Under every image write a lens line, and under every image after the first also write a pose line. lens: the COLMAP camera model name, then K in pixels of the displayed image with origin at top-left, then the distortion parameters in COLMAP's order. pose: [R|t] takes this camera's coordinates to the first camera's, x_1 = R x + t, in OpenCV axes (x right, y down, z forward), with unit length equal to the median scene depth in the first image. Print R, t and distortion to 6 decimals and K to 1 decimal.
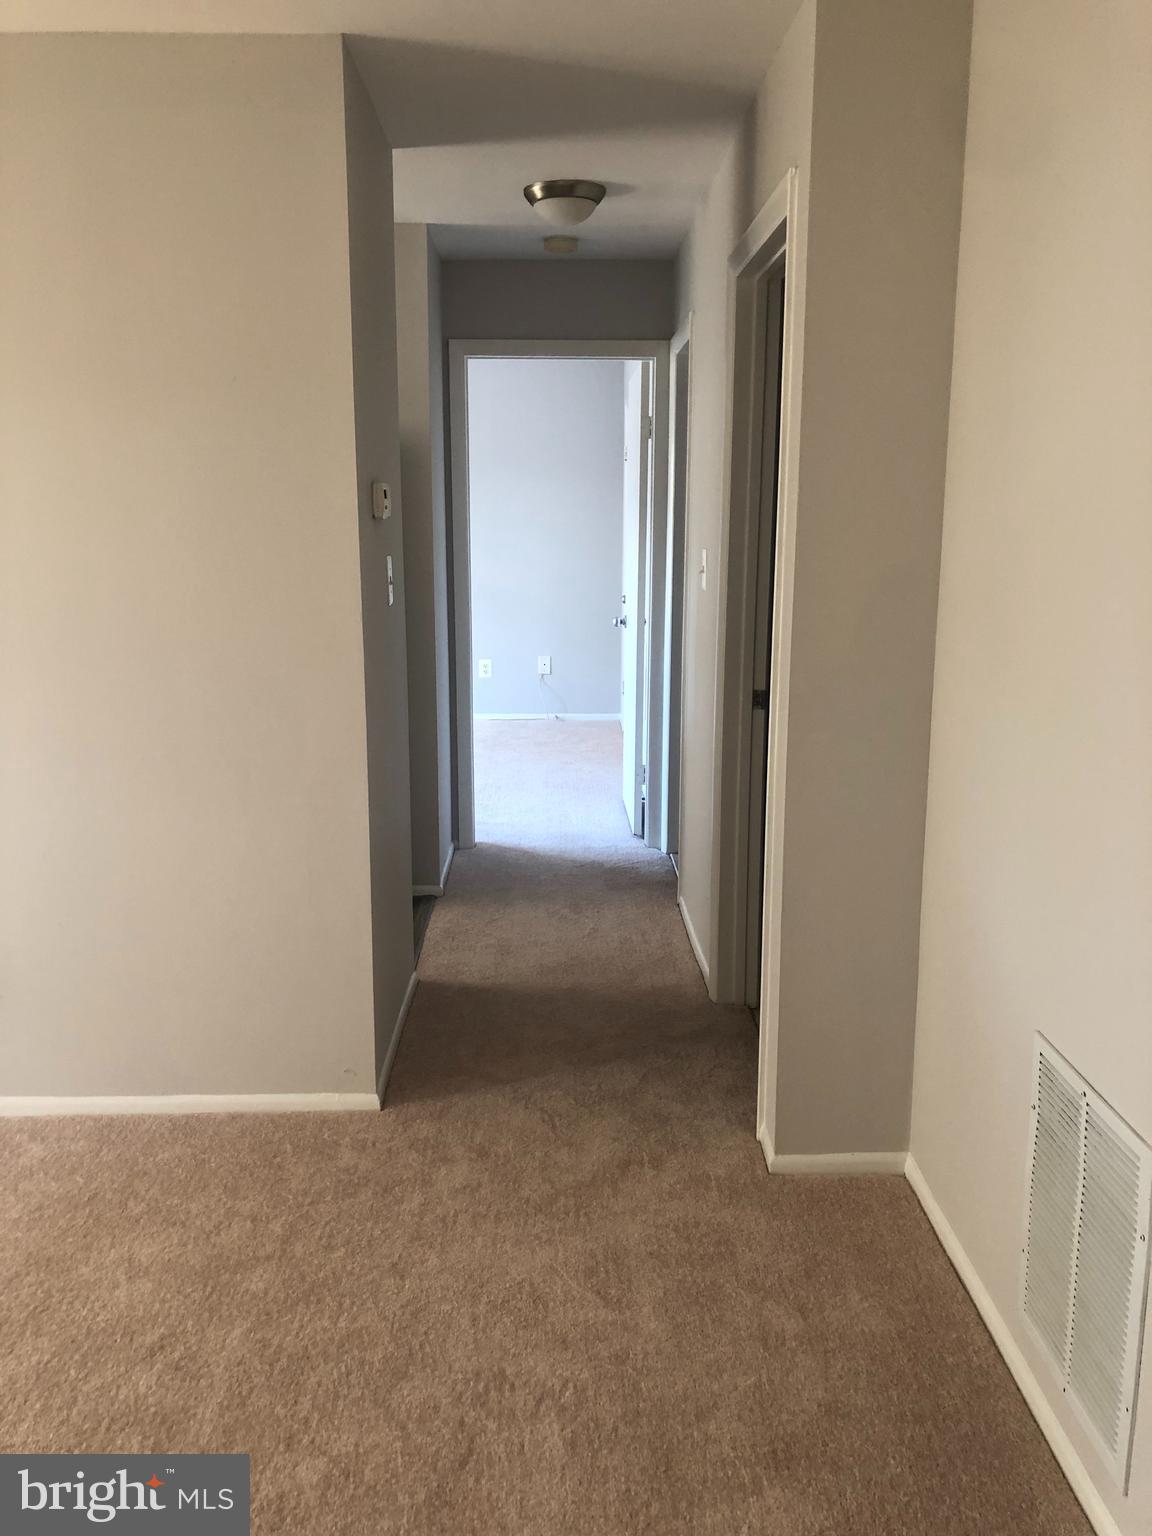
lens RADIAL K [[1237.1, 0, 575.4], [0, 1237.1, 759.0], [0, 0, 1]] dist [0.031574, -0.009724]
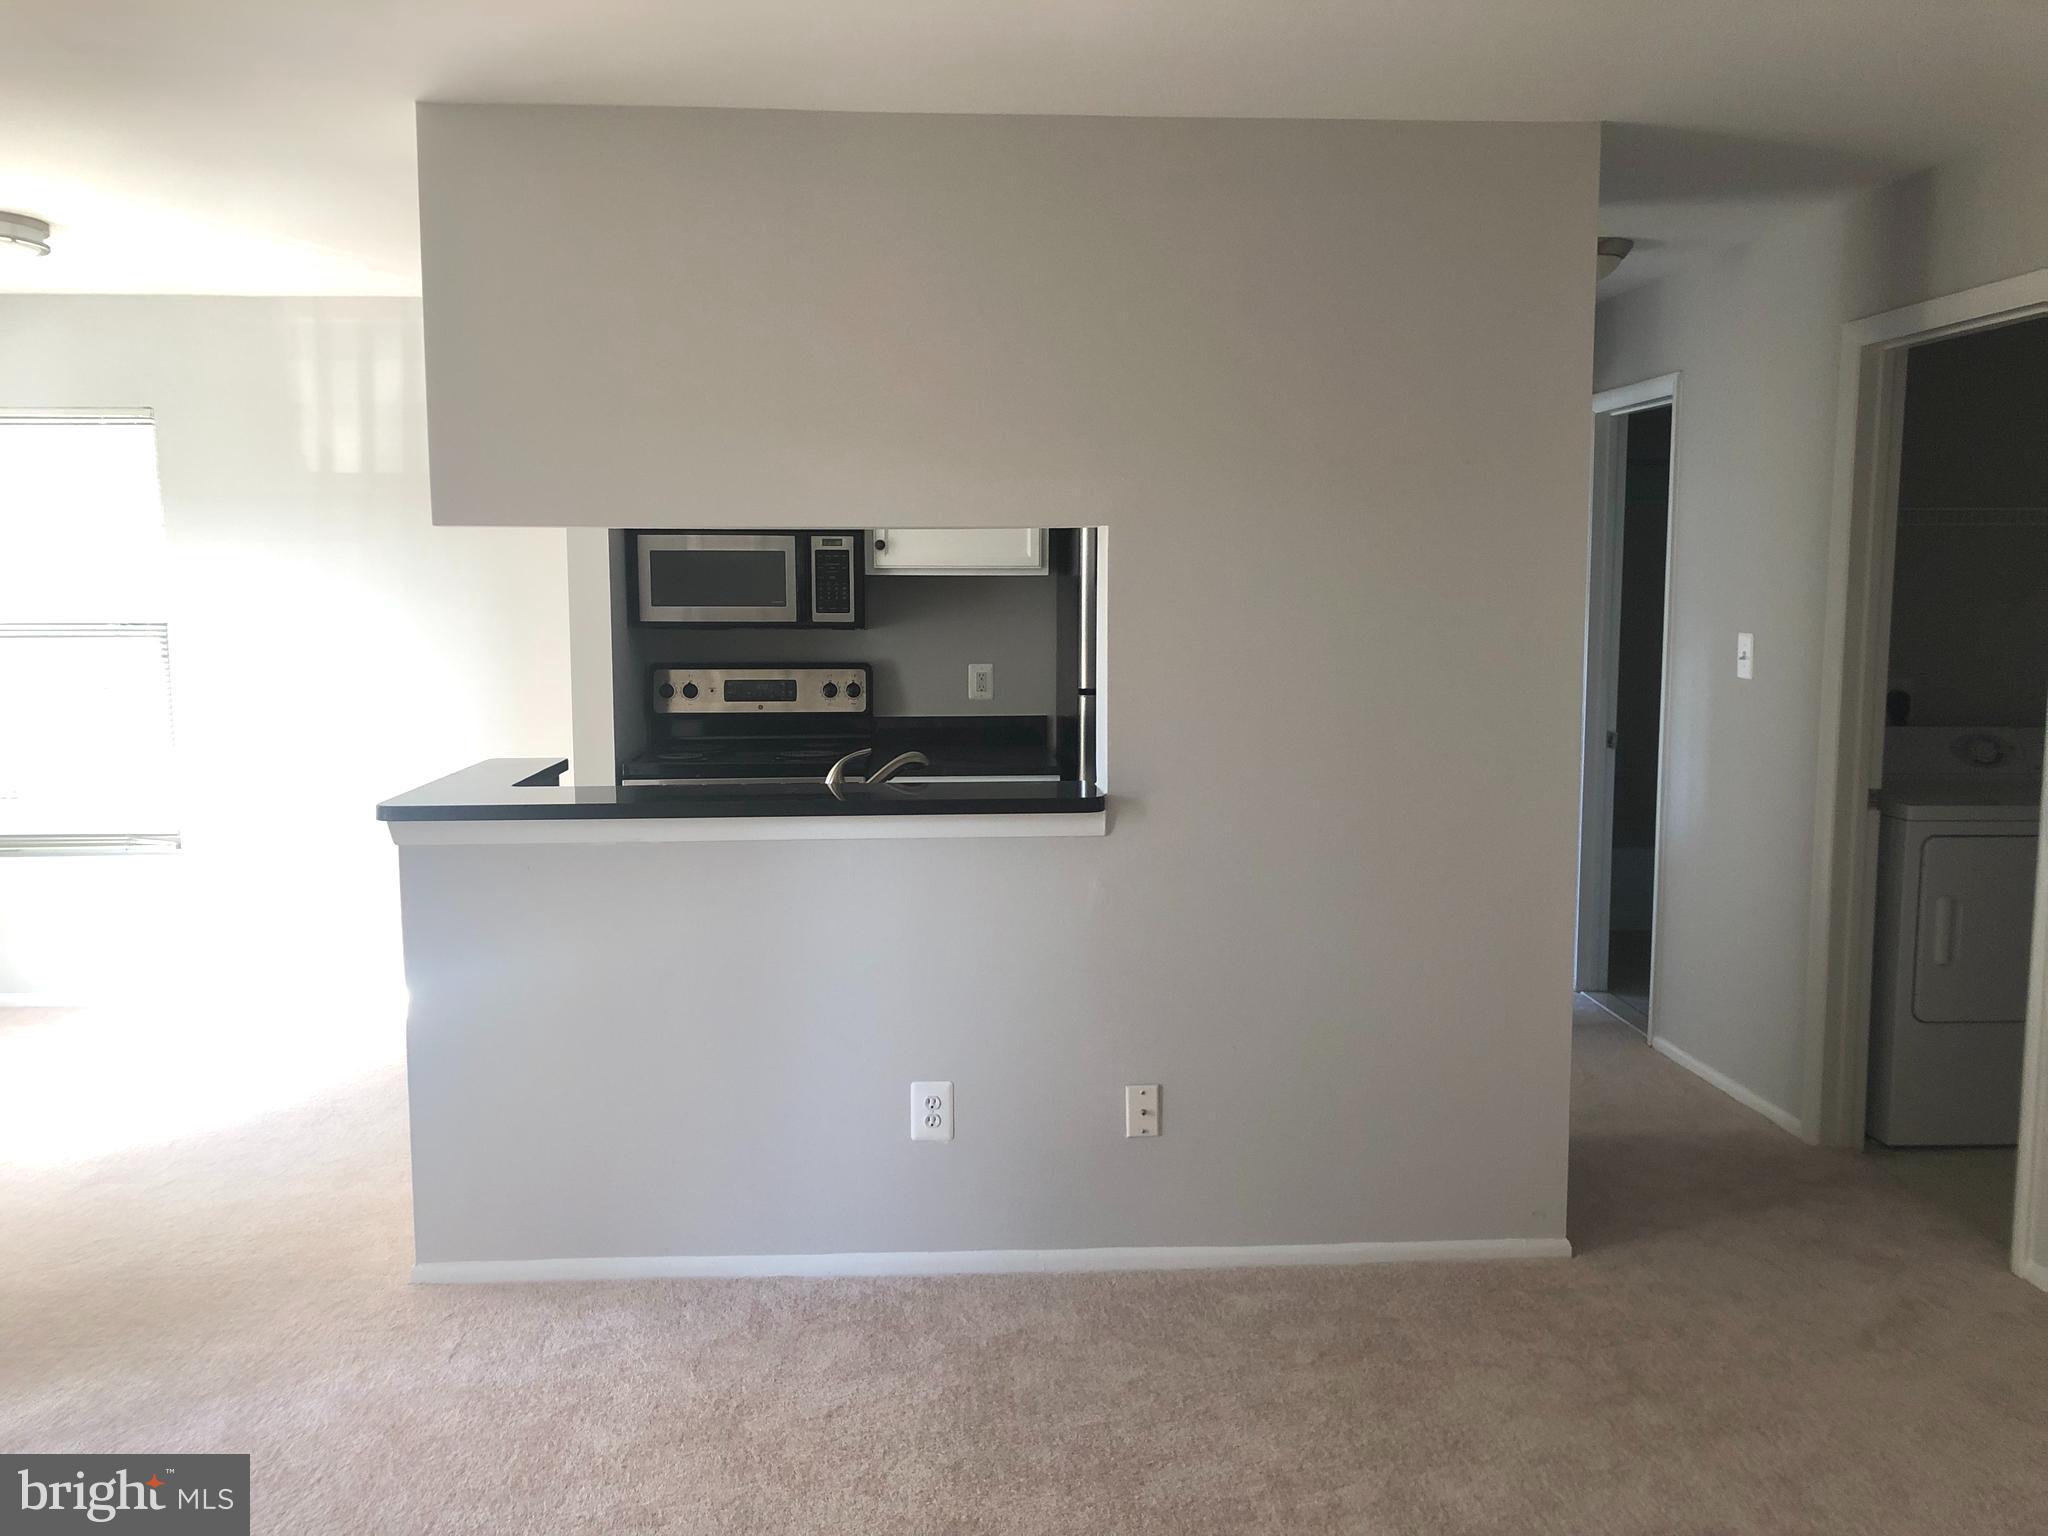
lens RADIAL K [[1649.5, 0, 1029.8], [0, 1649.5, 770.4], [0, 0, 1]] dist [0.031574, -0.009724]
pose [[0.999175, -0.013099, 0.038435, -0.593863], [0.016135, 0.996682, -0.079777, 0.021774], [-0.037262, 0.080331, 0.996071, -0.209636]]
